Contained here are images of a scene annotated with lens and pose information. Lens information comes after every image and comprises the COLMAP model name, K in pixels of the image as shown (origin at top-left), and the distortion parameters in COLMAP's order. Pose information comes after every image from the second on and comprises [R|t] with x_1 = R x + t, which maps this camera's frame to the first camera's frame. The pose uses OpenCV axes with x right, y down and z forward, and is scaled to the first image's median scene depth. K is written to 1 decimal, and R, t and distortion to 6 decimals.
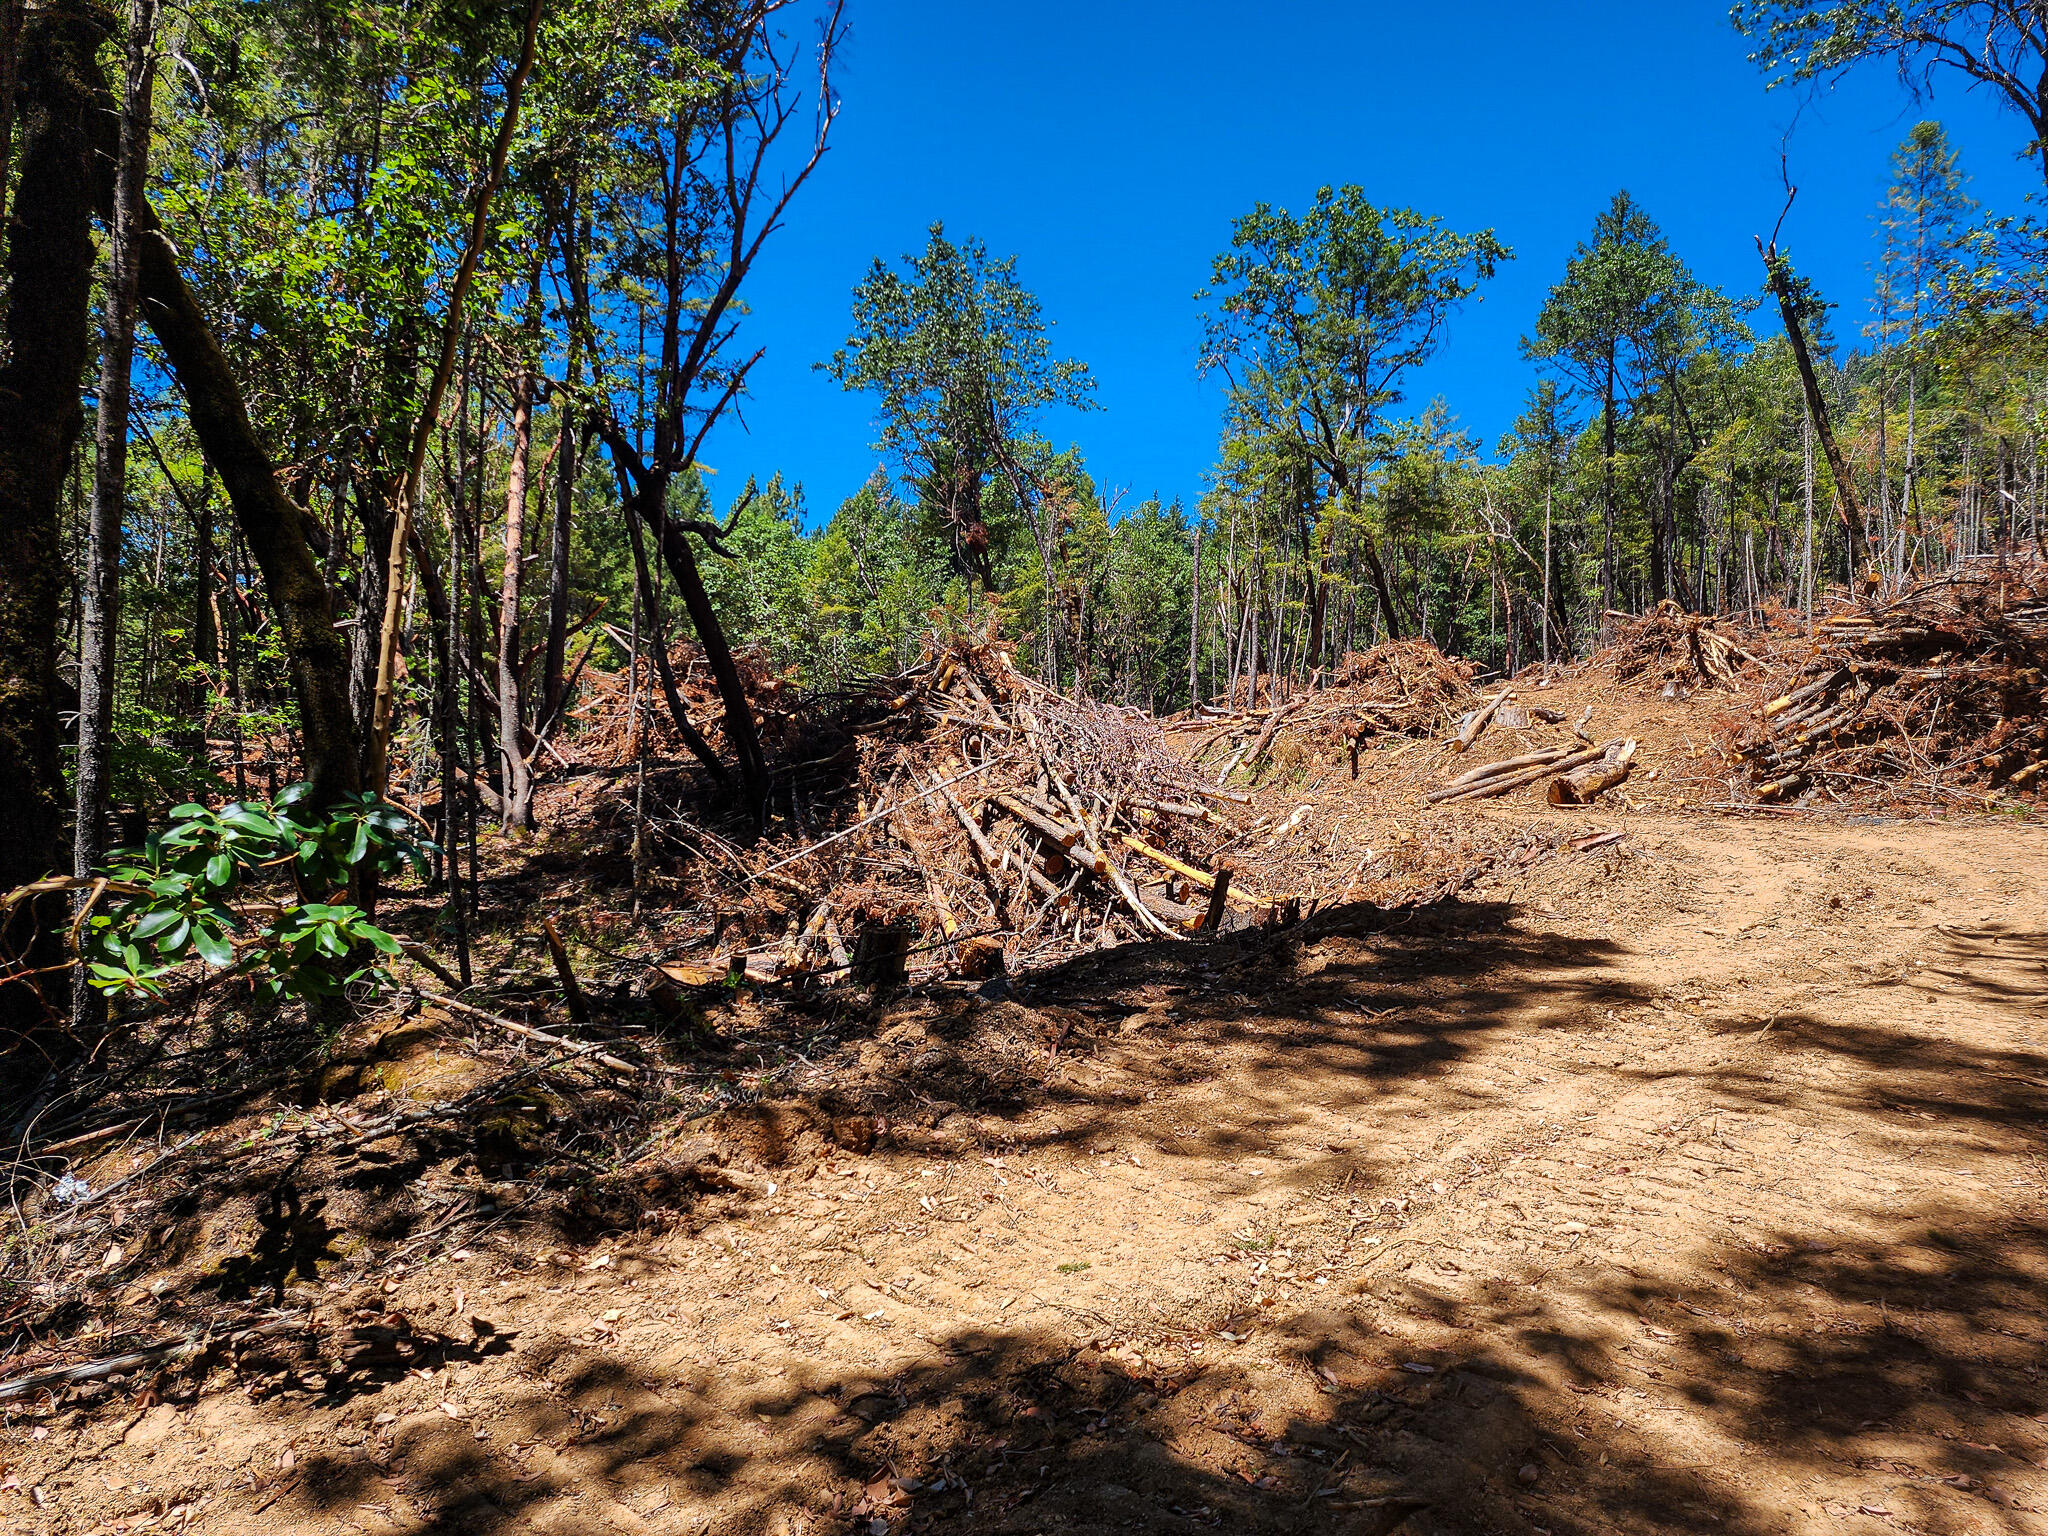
lens RADIAL K [[1358.7, 0, 1030.6], [0, 1358.7, 766.1], [0, 0, 1]] dist [0.007596, -0.003795]
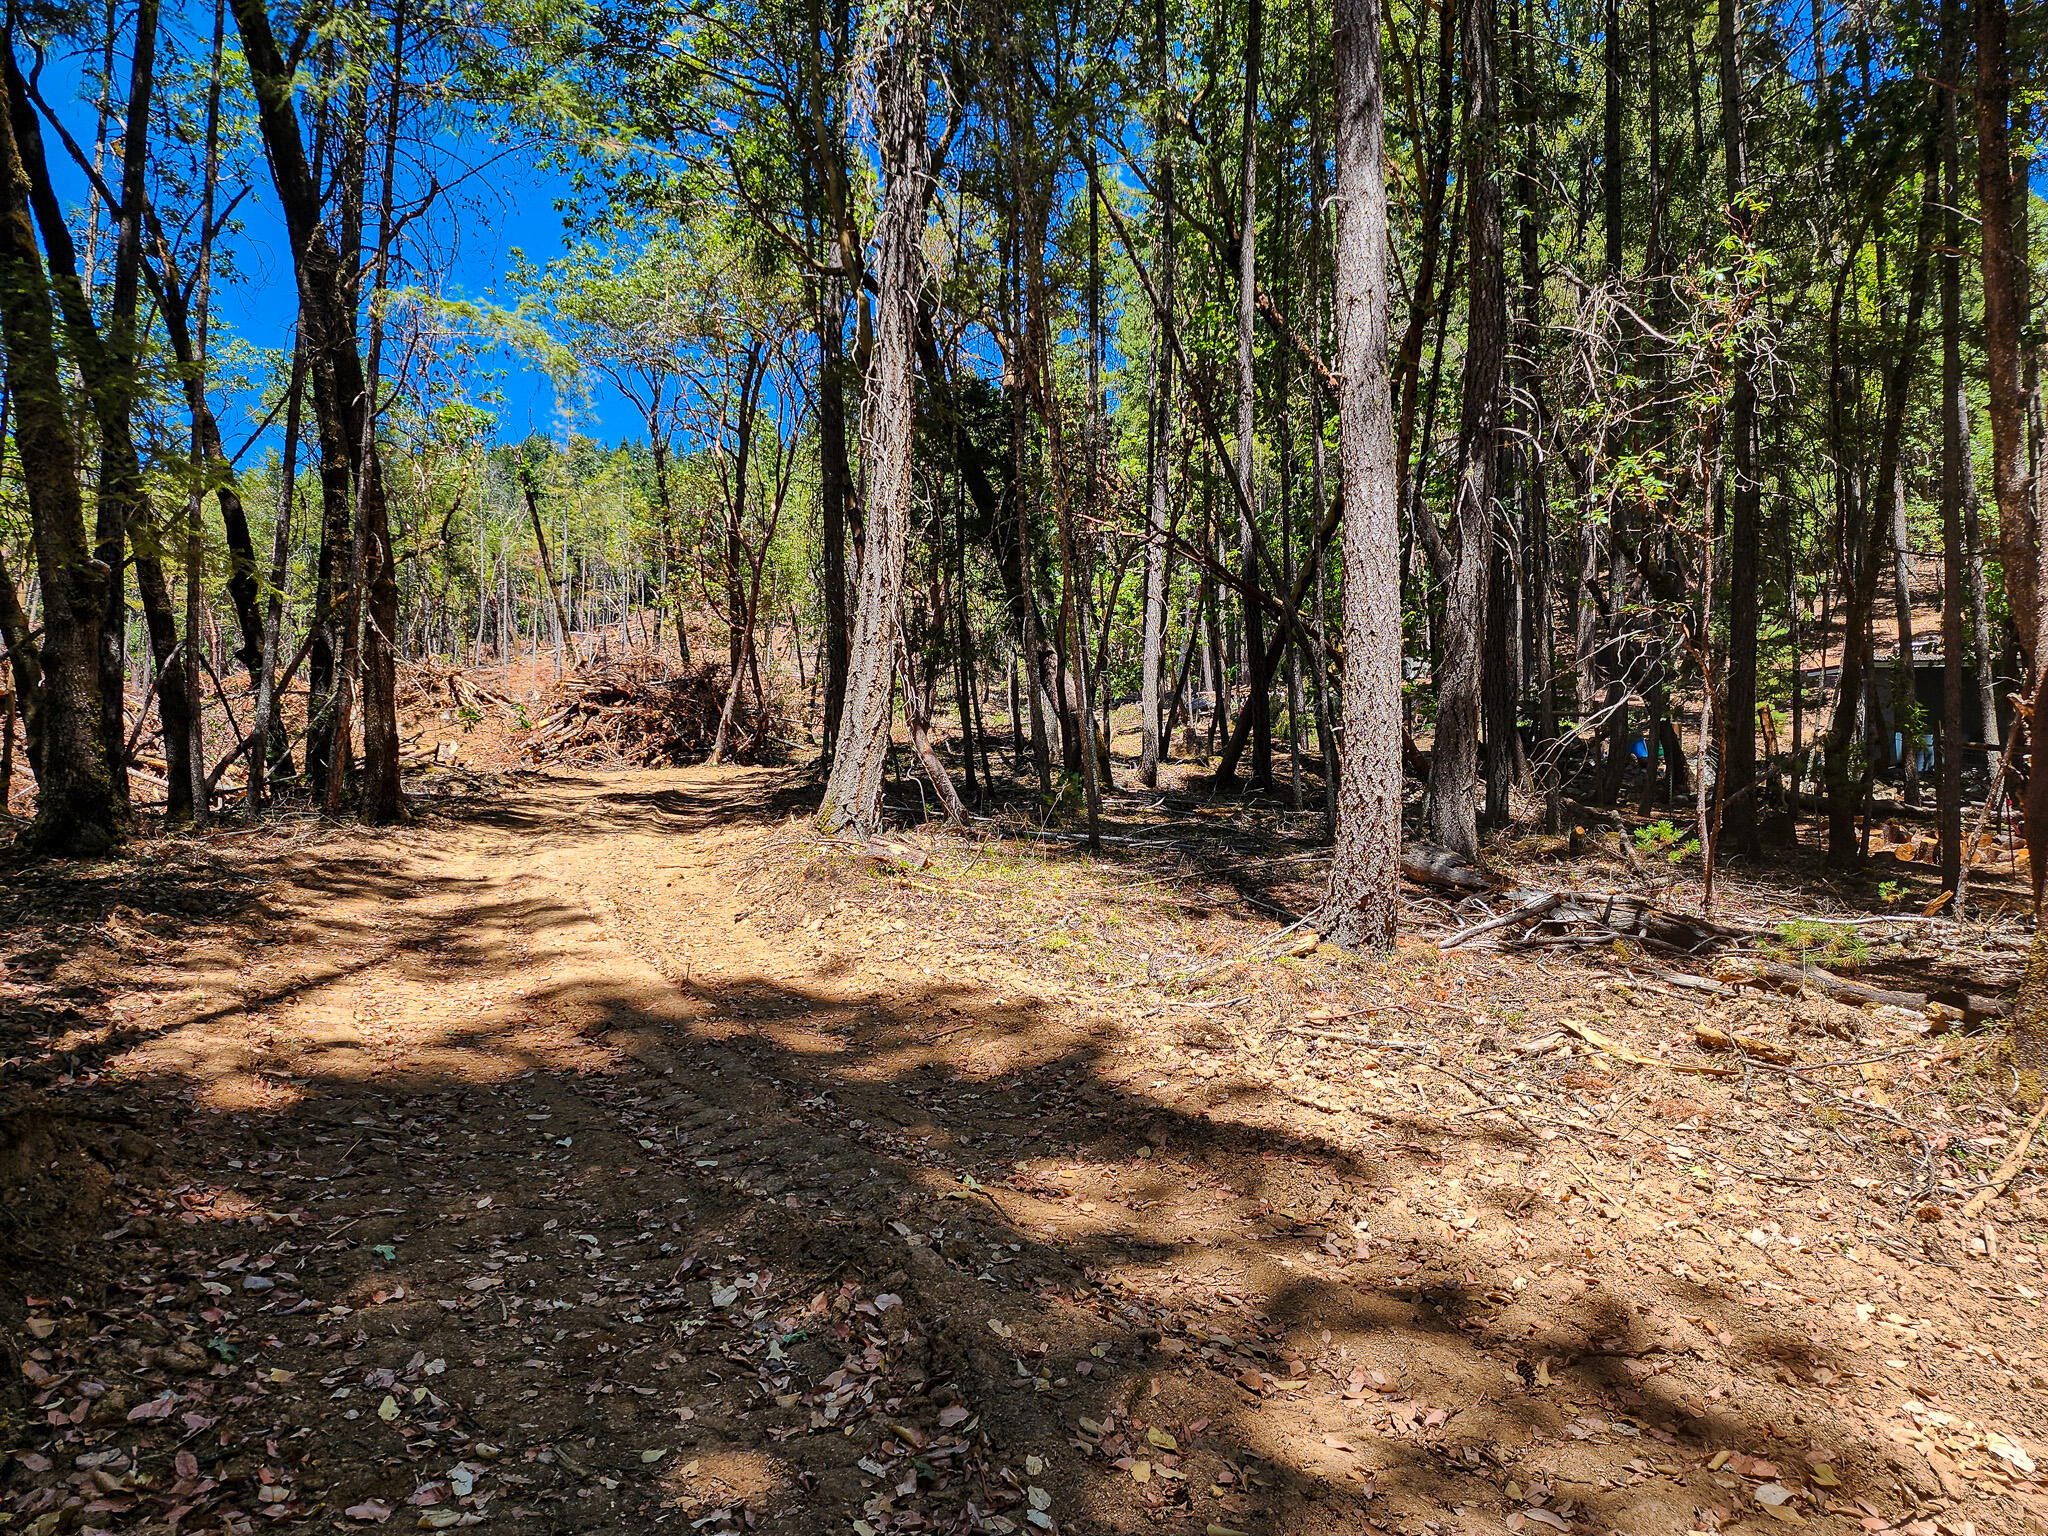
lens RADIAL K [[1362.0, 0, 1028.3], [0, 1362.0, 741.7], [0, 0, 1]] dist [0.030520, -0.000596]
pose [[0.581263, 0.033066, 0.813043, -0.586555], [0.005270, 0.999000, -0.044396, 0.066584], [-0.813698, 0.030091, 0.580508, -0.621215]]
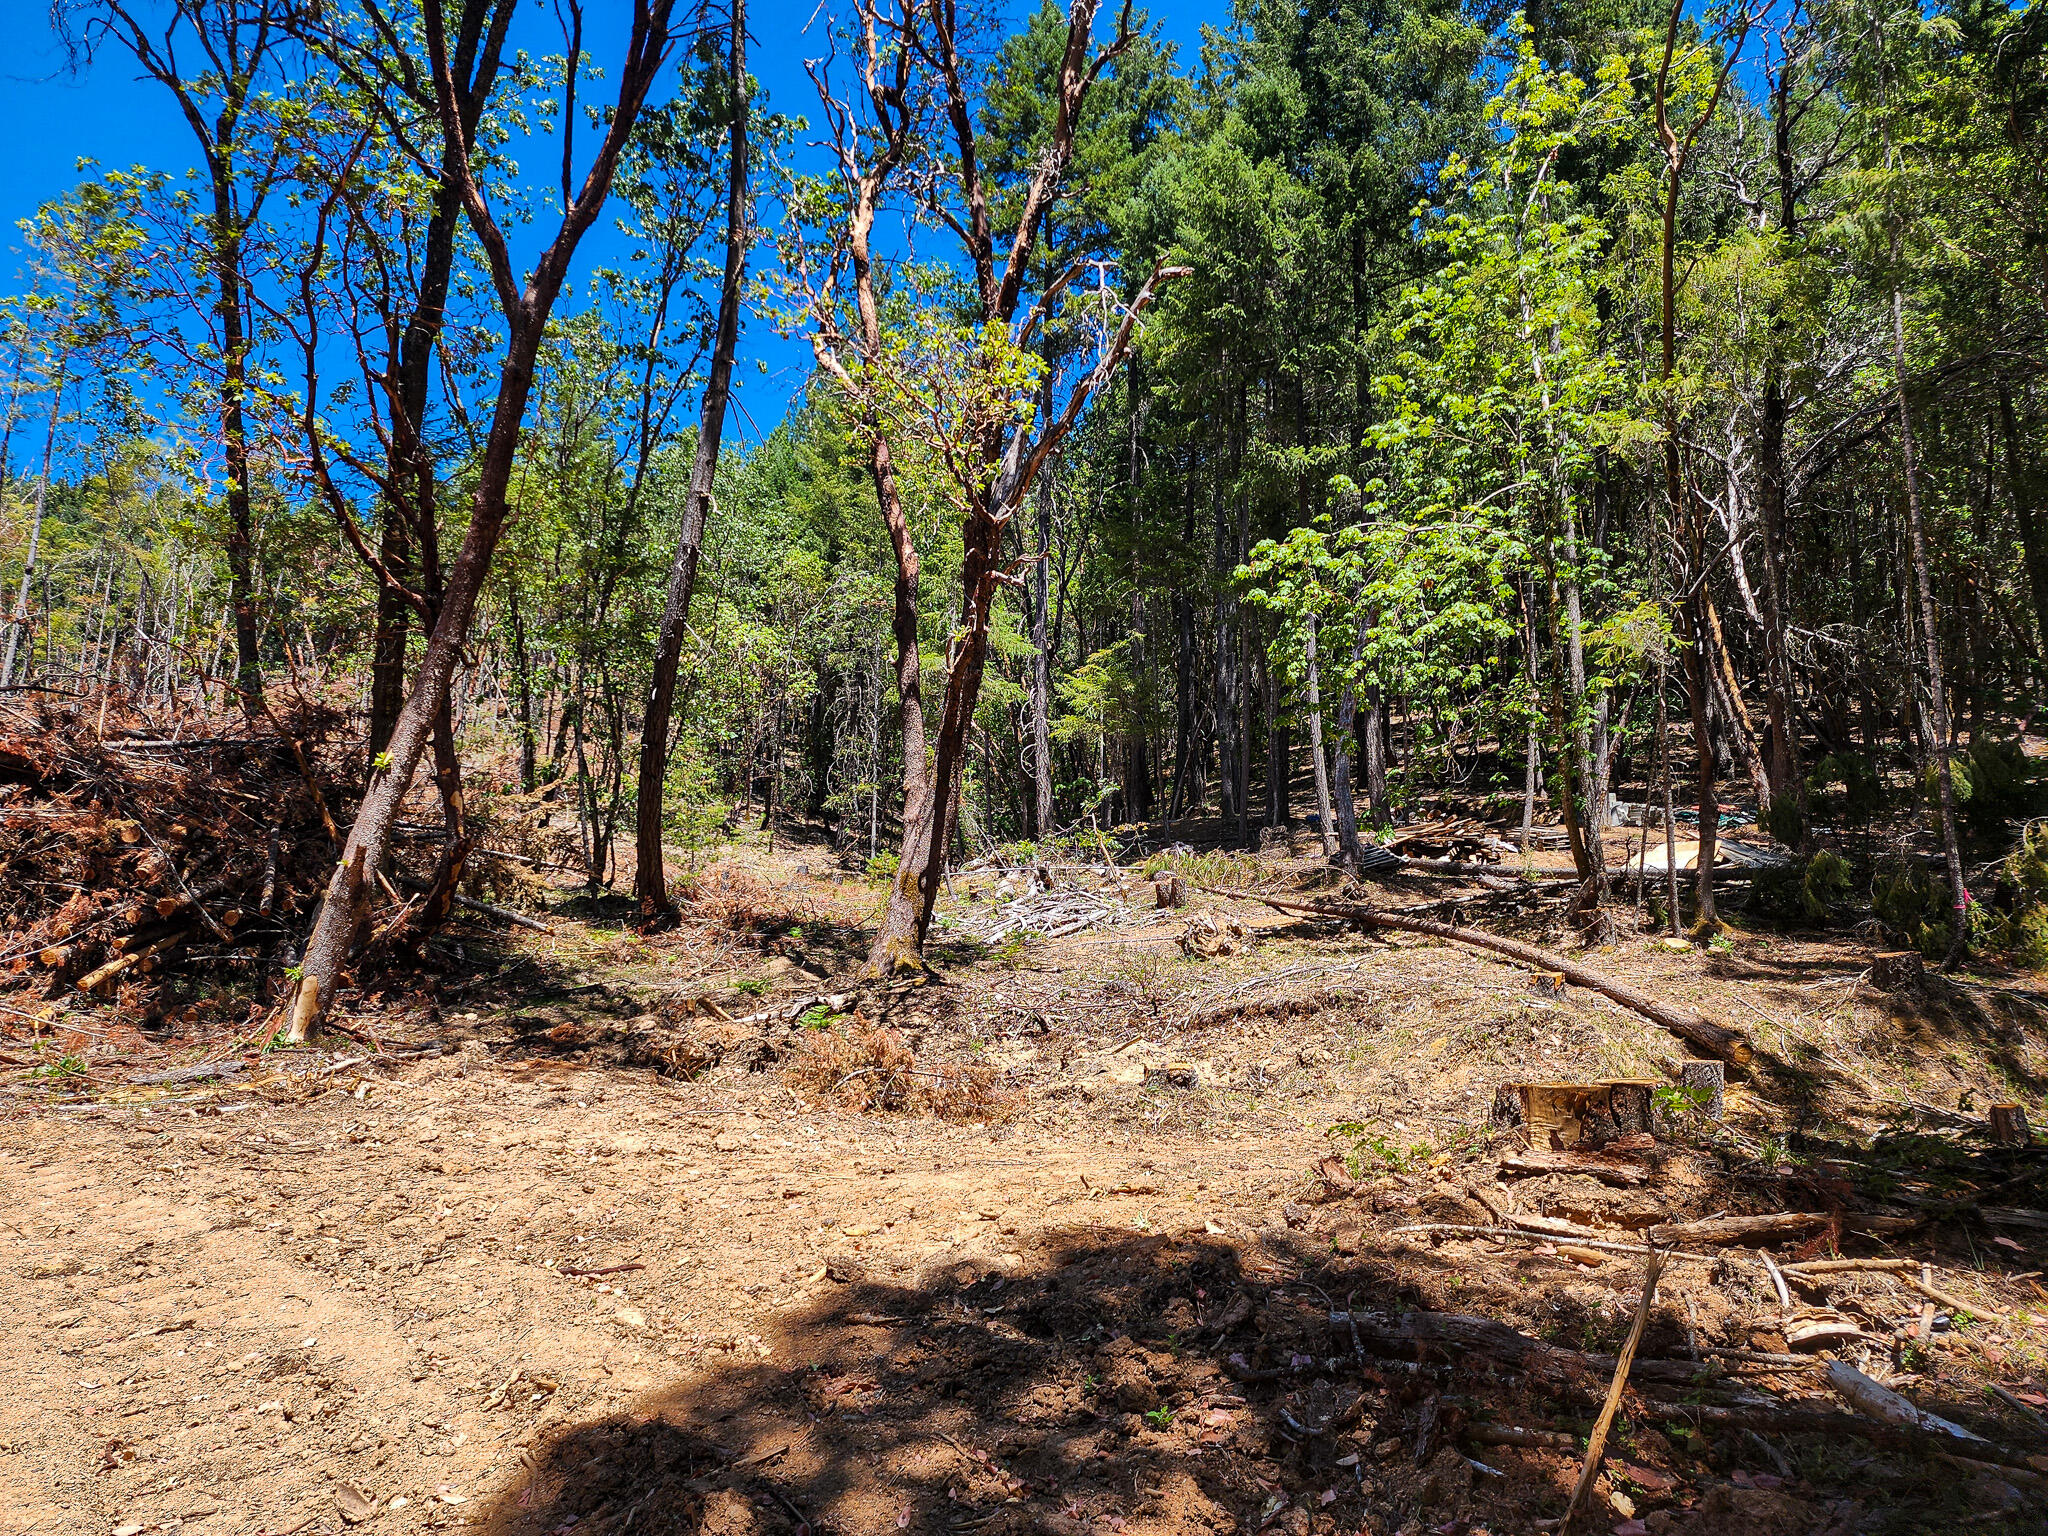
lens RADIAL K [[1358.7, 0, 1030.6], [0, 1358.7, 766.1], [0, 0, 1]] dist [0.007596, -0.003795]
pose [[0.355060, 0.126556, 0.926237, 0.234460], [-0.024363, 0.991710, -0.126163, -0.021224], [-0.934526, 0.022230, 0.355200, 0.302100]]
